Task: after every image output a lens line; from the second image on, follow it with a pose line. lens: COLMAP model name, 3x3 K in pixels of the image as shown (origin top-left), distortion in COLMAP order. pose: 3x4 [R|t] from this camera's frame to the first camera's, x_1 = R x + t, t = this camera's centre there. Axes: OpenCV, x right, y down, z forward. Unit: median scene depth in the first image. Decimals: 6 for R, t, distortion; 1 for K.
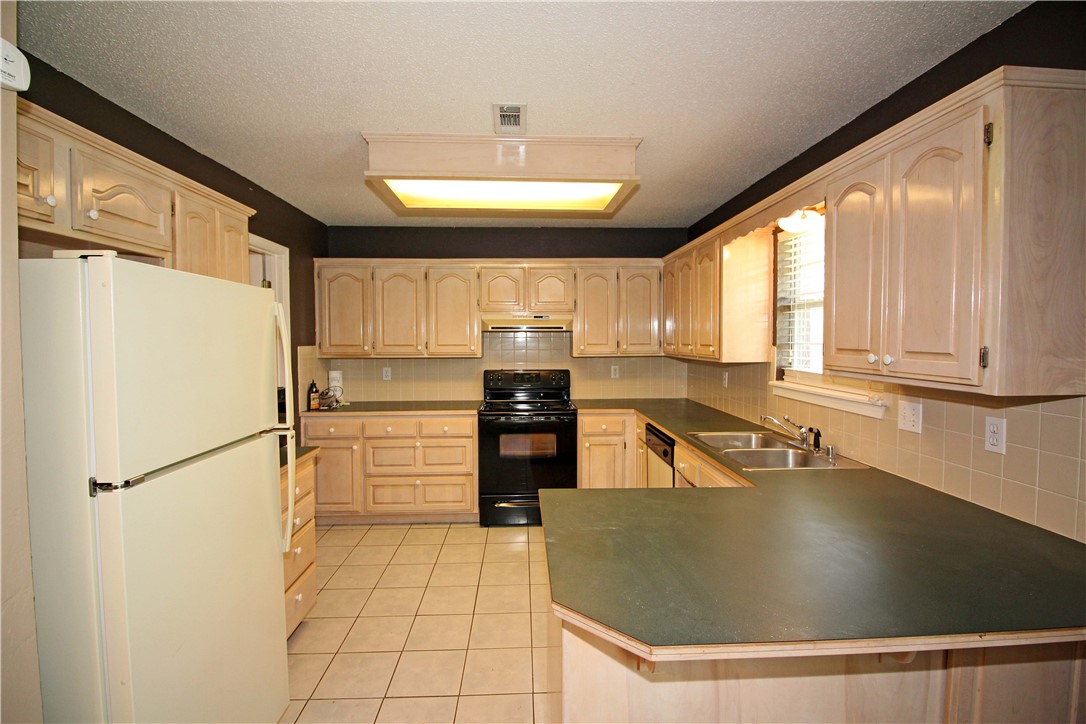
lens RADIAL K [[498.1, 0, 541.7], [0, 498.1, 357.2], [0, 0, 1]] dist [0.000612, -0.016129]
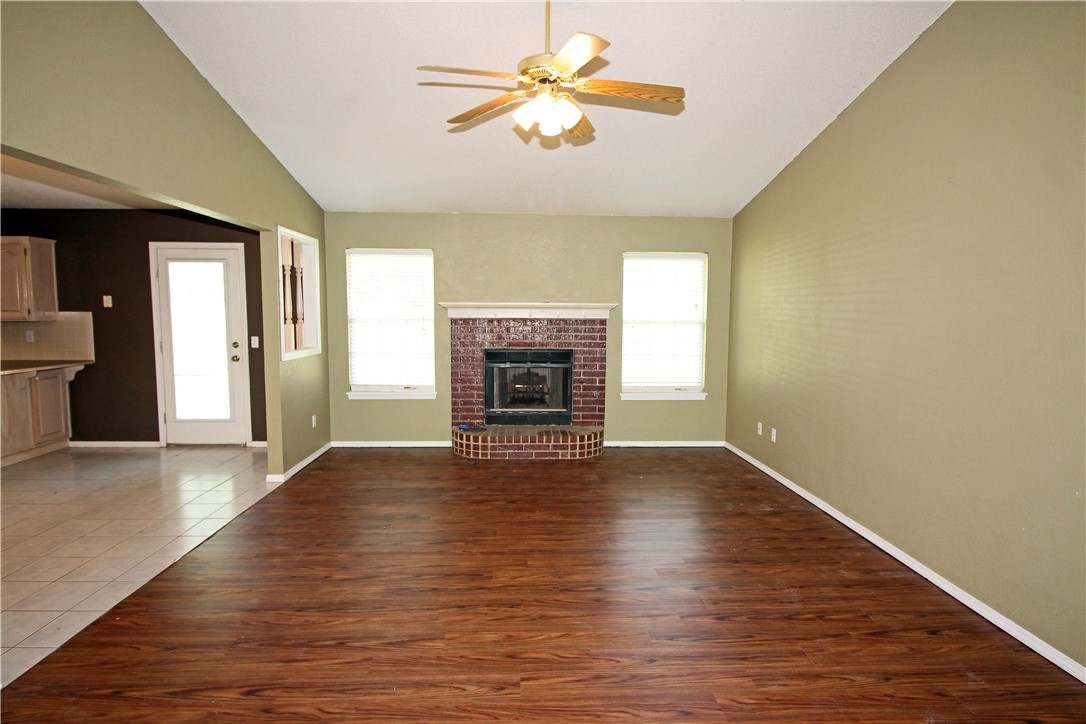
lens RADIAL K [[566.5, 0, 539.9], [0, 566.5, 359.0], [0, 0, 1]] dist [0.002731, -0.011822]
pose [[0.002393, -0.083550, 0.996501, -1.146507], [0.031583, 0.996013, 0.083433, 0.042532], [-0.999498, 0.031273, 0.005023, -0.976965]]
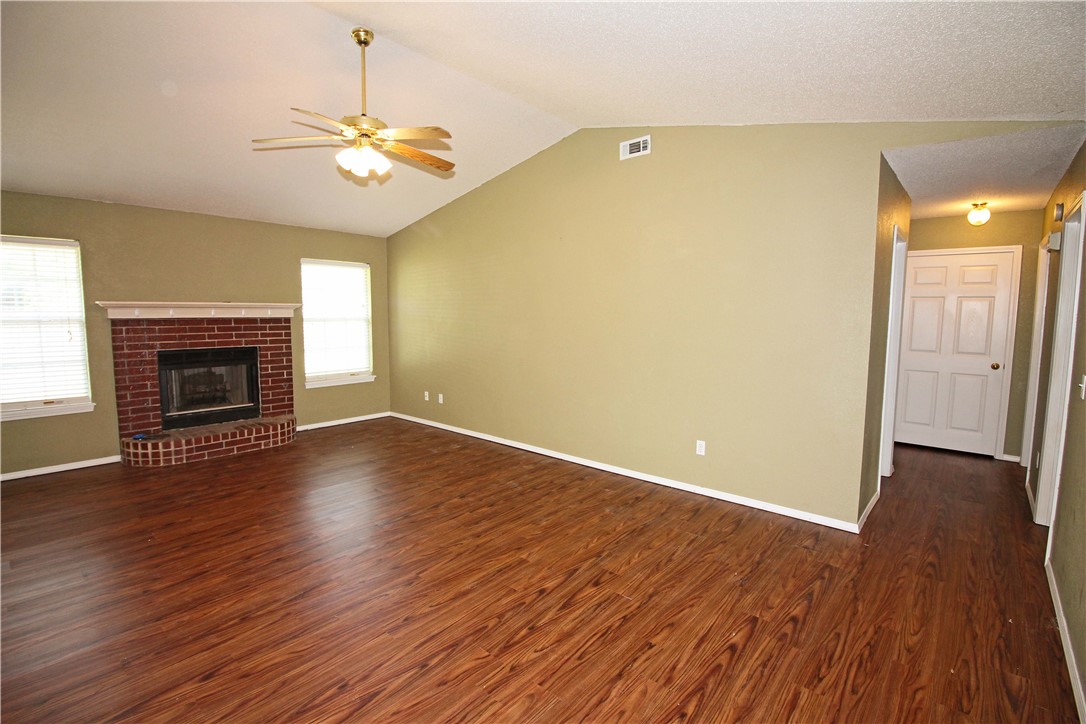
lens RADIAL K [[498.1, 0, 541.7], [0, 498.1, 357.2], [0, 0, 1]] dist [0.000612, -0.016129]
pose [[-0.722013, -0.067351, 0.688593, -1.199994], [0.020976, 0.992662, 0.119086, 0.024002], [-0.691561, 0.100425, -0.715303, -0.587824]]
